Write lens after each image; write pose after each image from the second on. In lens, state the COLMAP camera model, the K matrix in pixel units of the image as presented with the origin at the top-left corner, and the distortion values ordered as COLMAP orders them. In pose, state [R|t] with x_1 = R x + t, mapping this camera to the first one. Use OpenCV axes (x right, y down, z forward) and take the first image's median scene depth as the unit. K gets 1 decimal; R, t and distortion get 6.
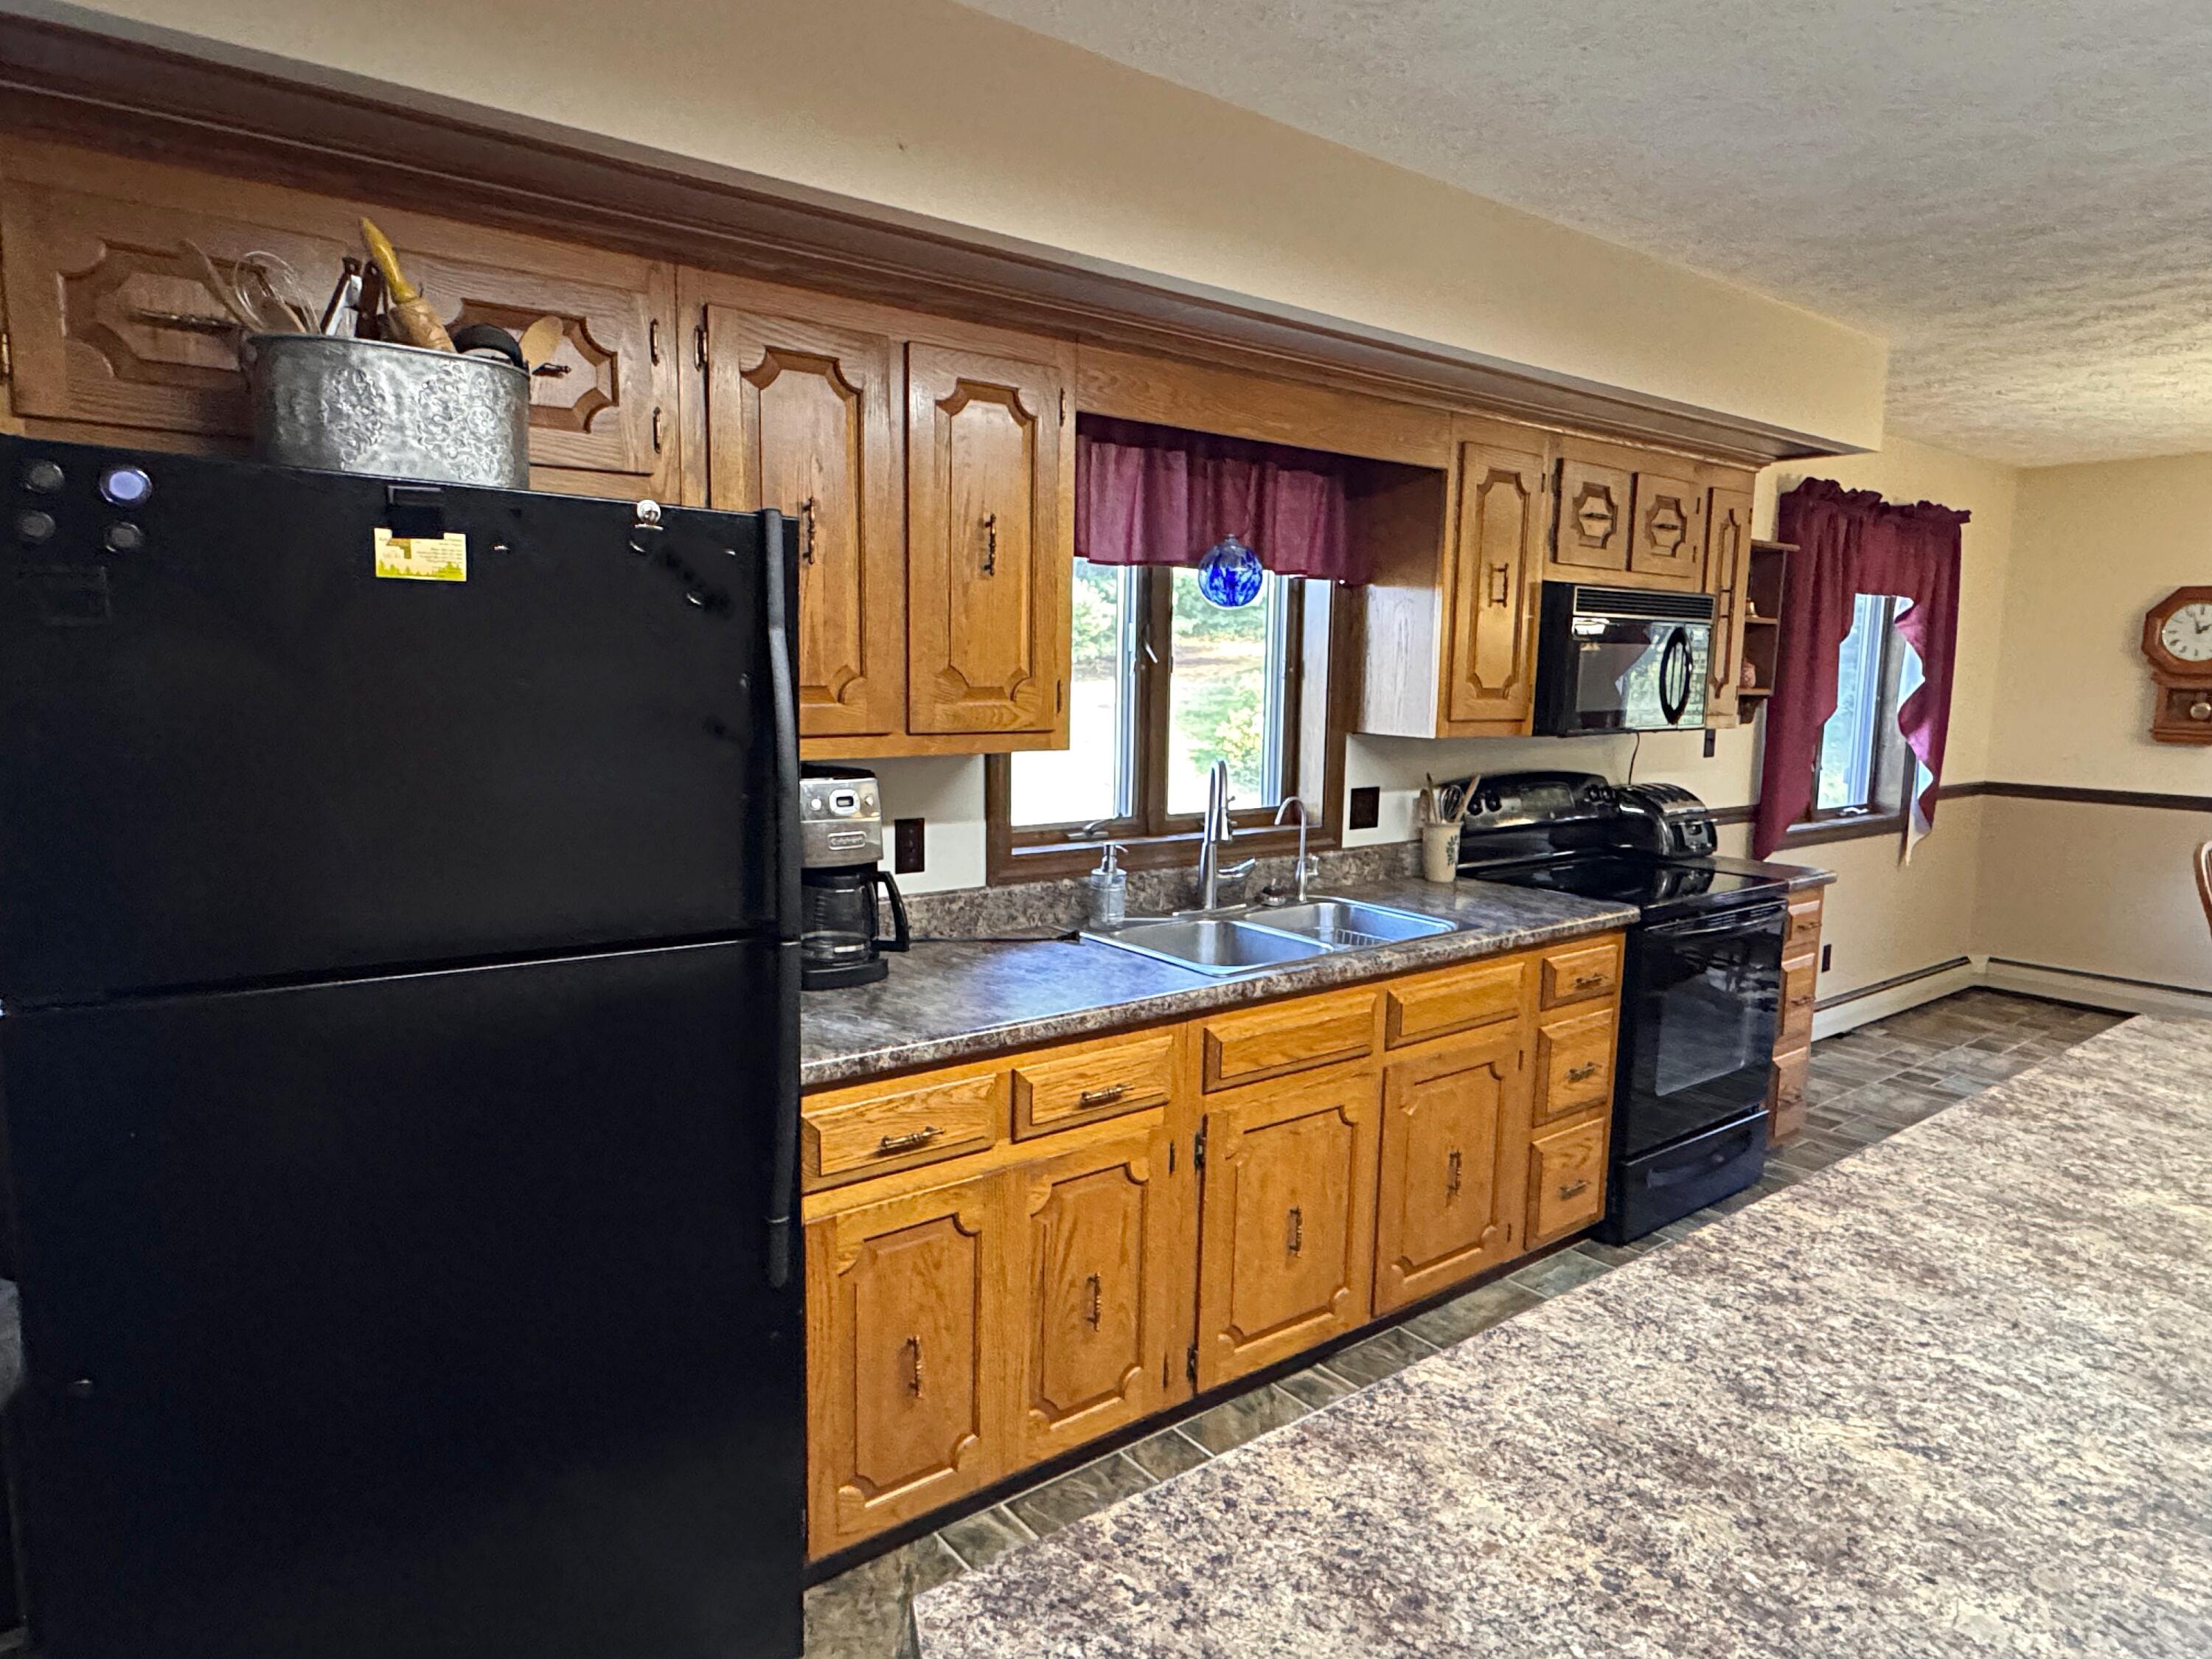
lens RADIAL K [[1312.1, 0, 1106.0], [0, 1312.1, 829.5], [0, 0, 1]] dist [-0.002838, -0.001170]
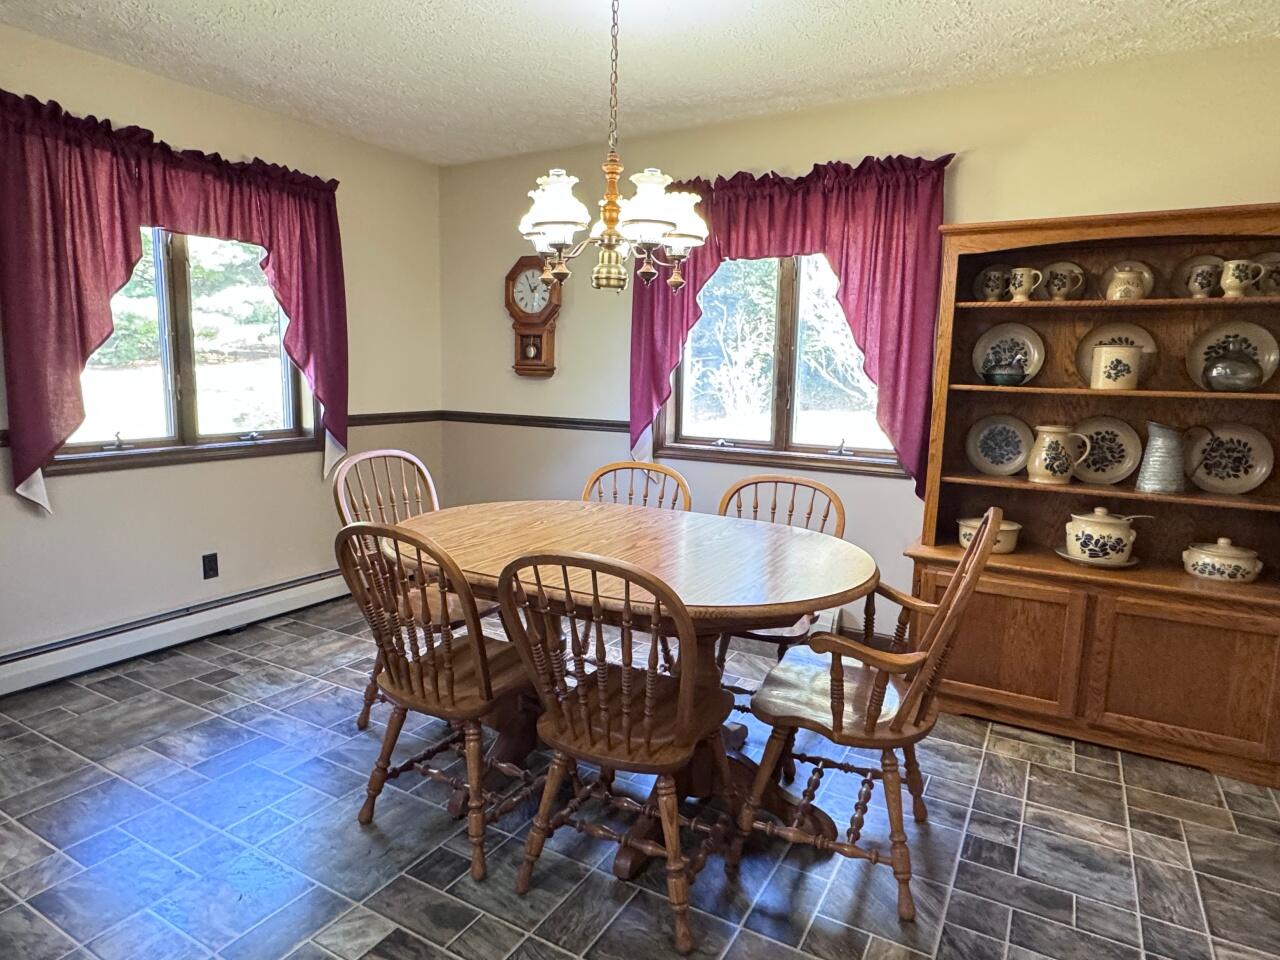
lens RADIAL K [[759.3, 0, 640.0], [0, 759.3, 480.0], [0, 0, 1]] dist [-0.002838, -0.001170]
pose [[0.922321, -0.056814, 0.382226, 0.623268], [0.031193, 0.996851, 0.072902, -0.013192], [-0.385164, -0.055316, 0.921189, 0.237113]]
